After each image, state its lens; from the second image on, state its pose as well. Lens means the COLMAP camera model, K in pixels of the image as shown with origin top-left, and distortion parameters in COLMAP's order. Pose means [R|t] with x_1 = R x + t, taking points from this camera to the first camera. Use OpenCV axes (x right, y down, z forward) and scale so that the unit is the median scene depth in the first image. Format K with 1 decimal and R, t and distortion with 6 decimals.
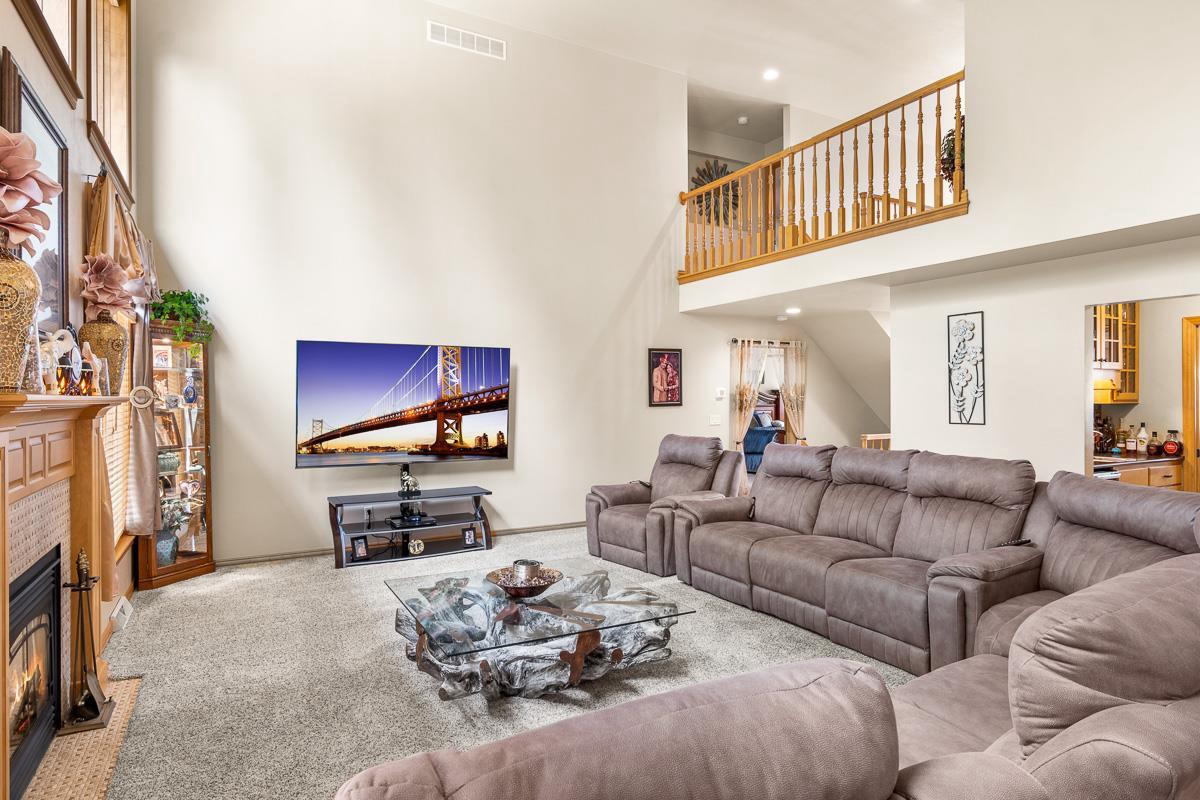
lens RADIAL K [[680.2, 0, 600.6], [0, 680.2, 396.7], [0, 0, 1]] dist [0.001669, 0.001625]
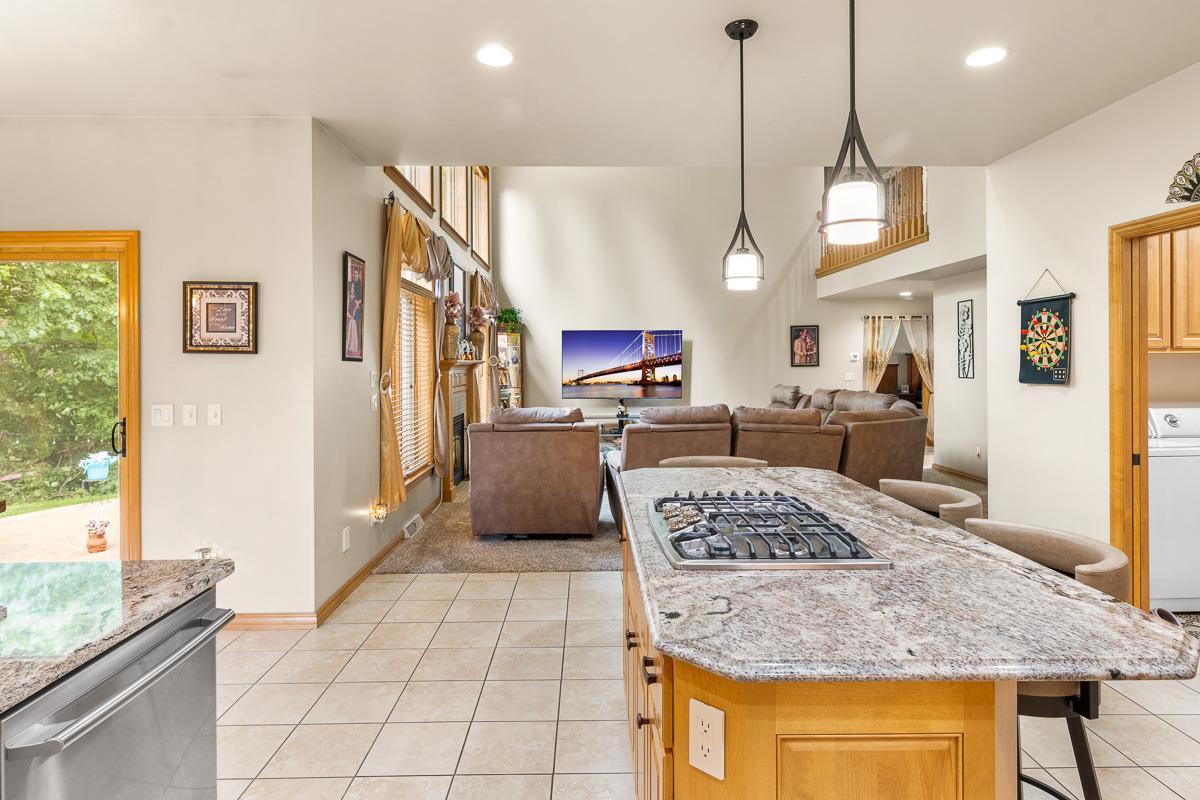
lens RADIAL K [[680.2, 0, 579.6], [0, 680.2, 362.8], [0, 0, 1]] dist [0.001669, 0.001625]
pose [[0.879438, -0.001879, -0.476009, 0.513930], [0.003312, 0.999992, 0.002172, 0.002820], [0.476001, -0.003486, 0.879438, -0.661980]]
